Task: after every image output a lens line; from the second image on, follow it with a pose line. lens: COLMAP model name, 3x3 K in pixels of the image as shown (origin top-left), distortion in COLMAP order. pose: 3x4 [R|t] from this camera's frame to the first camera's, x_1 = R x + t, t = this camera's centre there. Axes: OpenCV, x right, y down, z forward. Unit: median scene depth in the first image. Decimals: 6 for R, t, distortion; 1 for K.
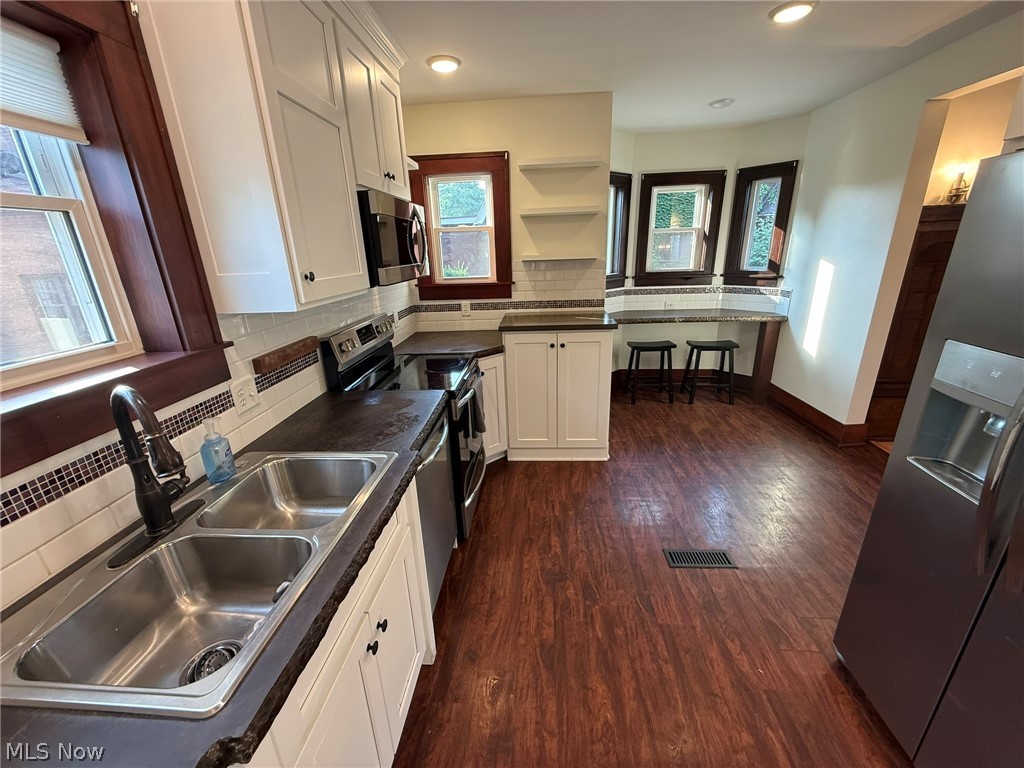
lens RADIAL K [[407.6, 0, 509.4], [0, 407.6, 384.5], [0, 0, 1]] dist [0.001710, -0.000667]
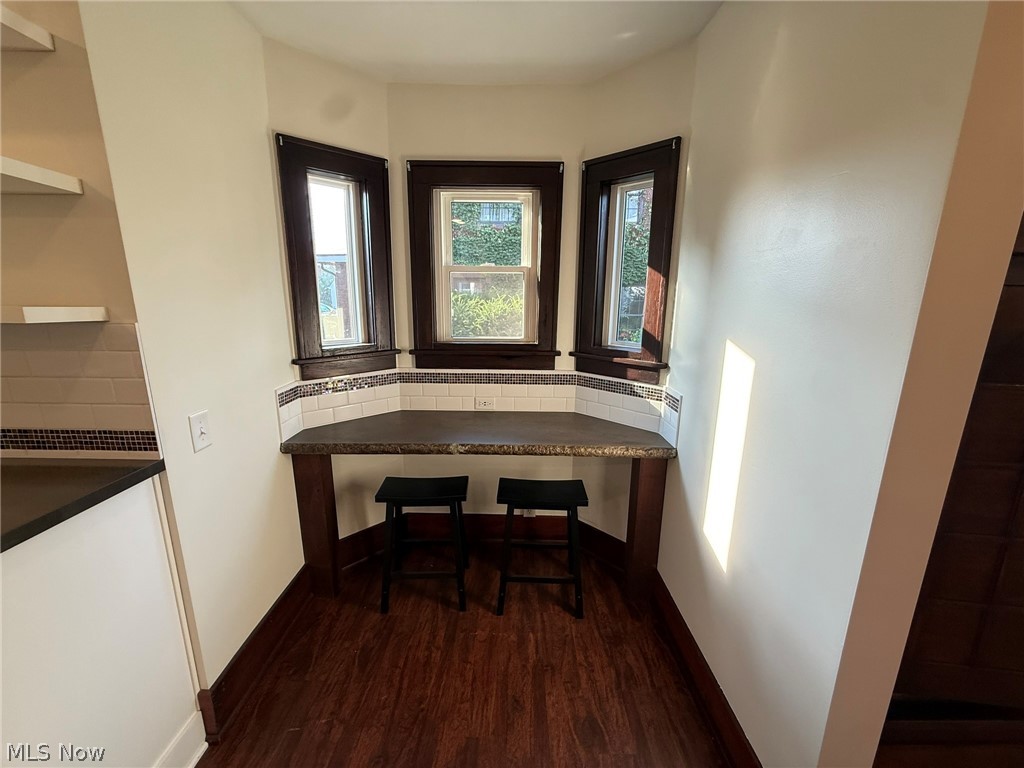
lens RADIAL K [[407.6, 0, 510.2], [0, 407.6, 384.1], [0, 0, 1]] dist [0.001710, -0.000667]
pose [[0.996874, 0.028821, 0.073563, 0.547328], [-0.020900, 0.994118, -0.106262, -0.230071], [-0.076193, 0.104392, 0.991613, 0.645468]]
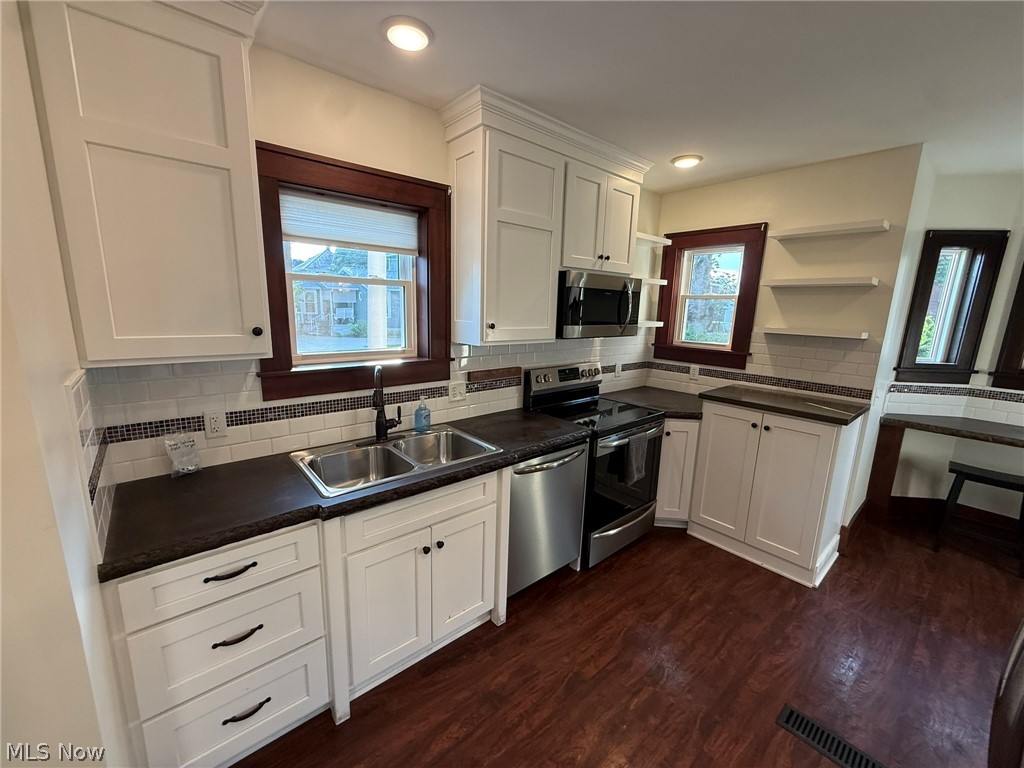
lens RADIAL K [[407.6, 0, 510.5], [0, 407.6, 385.1], [0, 0, 1]] dist [0.001710, -0.000667]
pose [[0.700184, 0.189638, -0.688317, 0.298764], [-0.275904, 0.961054, -0.015881, -0.015759], [0.658498, 0.201029, 0.725237, -0.027408]]
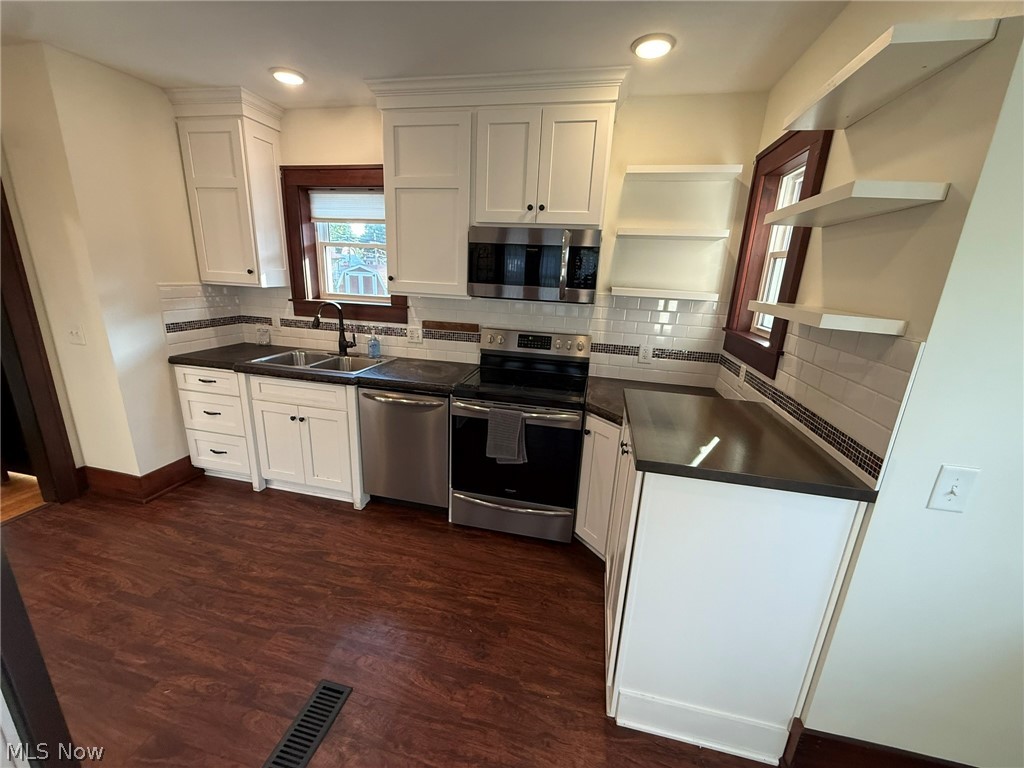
lens RADIAL K [[407.6, 0, 510.2], [0, 407.6, 385.1], [0, 0, 1]] dist [0.001710, -0.000667]
pose [[-0.147324, 0.293425, -0.944562, 0.597844], [-0.352466, 0.876714, 0.327322, -0.276690], [0.924155, 0.381149, -0.025739, 0.747360]]
